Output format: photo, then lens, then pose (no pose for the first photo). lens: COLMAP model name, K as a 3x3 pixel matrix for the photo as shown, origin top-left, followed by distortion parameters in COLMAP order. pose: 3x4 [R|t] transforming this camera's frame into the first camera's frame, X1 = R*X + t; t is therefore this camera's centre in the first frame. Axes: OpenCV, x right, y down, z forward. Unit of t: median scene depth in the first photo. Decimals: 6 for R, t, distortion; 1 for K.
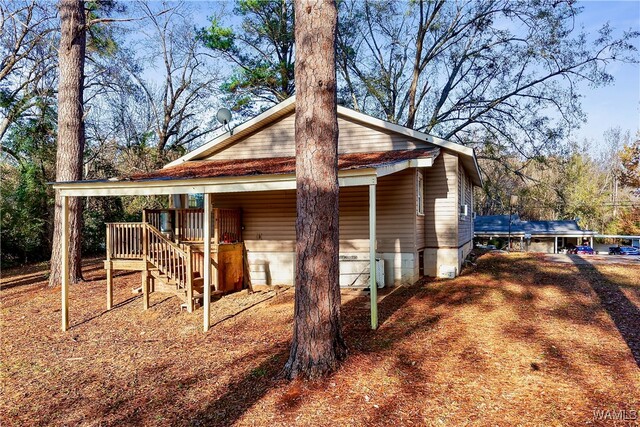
lens RADIAL K [[464.0, 0, 313.7], [0, 464.0, 229.3], [0, 0, 1]] dist [0.002170, -0.002663]
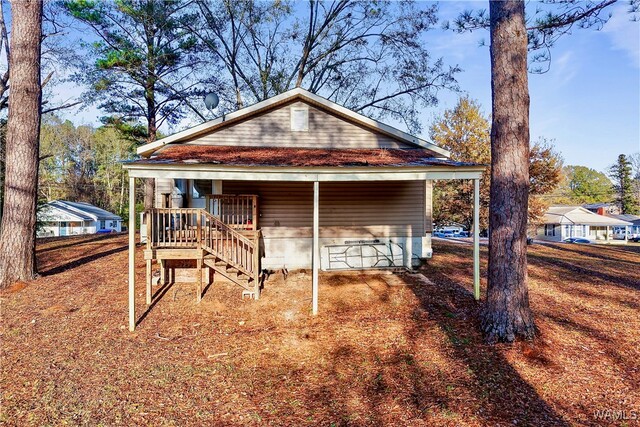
lens RADIAL K [[430.0, 0, 332.4], [0, 430.0, 220.4], [0, 0, 1]] dist [0.001092, -0.004011]
pose [[0.914615, 0.001289, 0.404325, -0.388031], [-0.004072, 0.999974, 0.006024, 0.002639], [-0.404306, -0.007156, 0.914596, 0.075100]]
